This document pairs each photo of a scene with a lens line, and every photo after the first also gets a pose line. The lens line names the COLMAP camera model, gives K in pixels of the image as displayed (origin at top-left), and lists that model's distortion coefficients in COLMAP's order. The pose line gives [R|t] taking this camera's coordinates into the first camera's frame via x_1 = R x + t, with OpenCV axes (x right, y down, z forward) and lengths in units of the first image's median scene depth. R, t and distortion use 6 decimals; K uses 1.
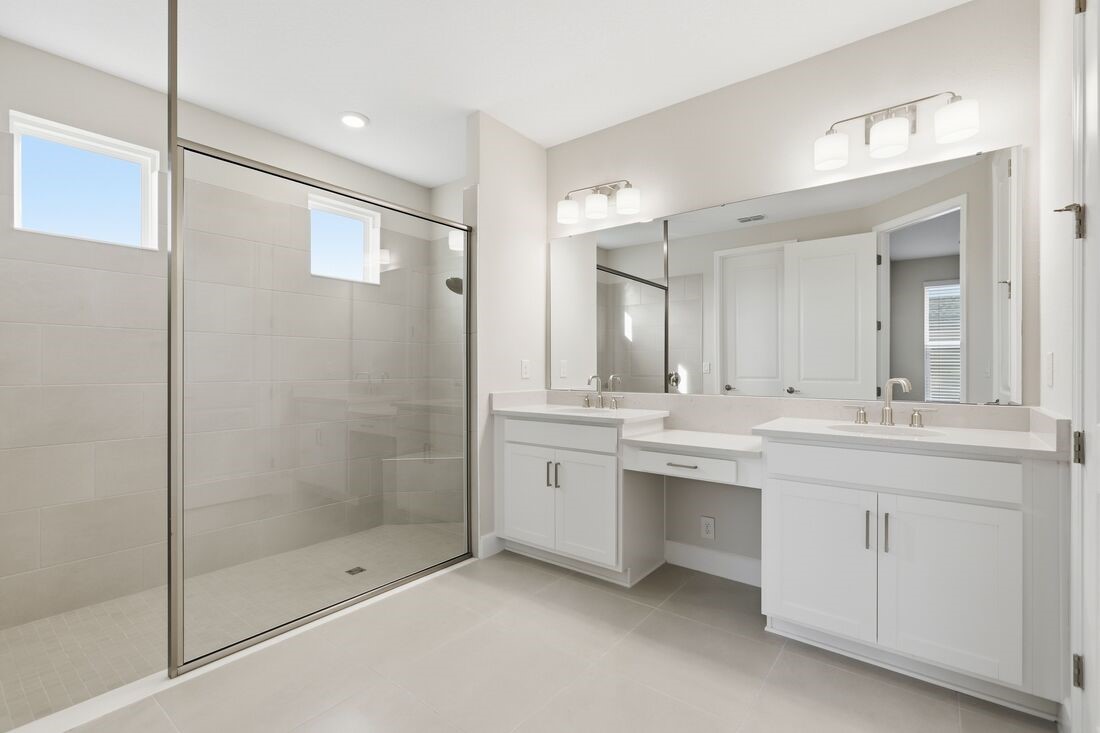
lens RADIAL K [[510.7, 0, 549.4], [0, 510.7, 367.2], [0, 0, 1]] dist [-0.000508, -0.000103]
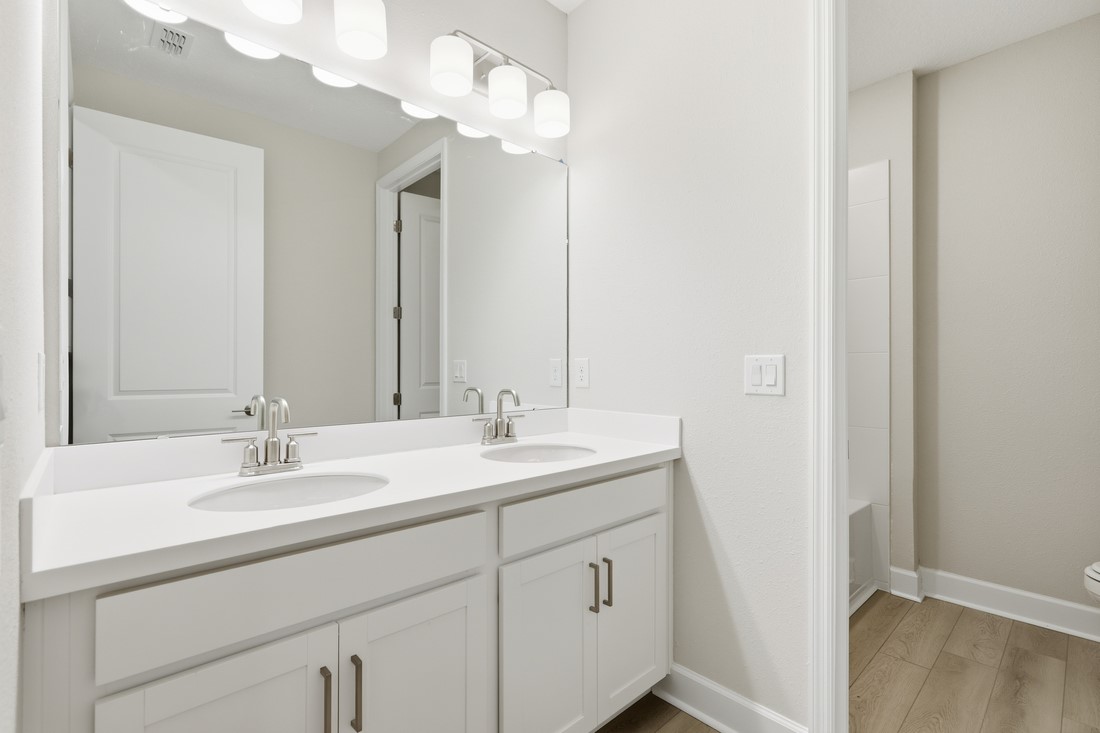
lens RADIAL K [[510.7, 0, 550.1], [0, 510.7, 367.6], [0, 0, 1]] dist [-0.000508, -0.000103]
pose [[0.166665, 0.003468, 0.986007, -0.505323], [0.000781, 0.999993, -0.003649, -0.004032], [-0.986013, 0.001378, 0.166661, 0.963373]]
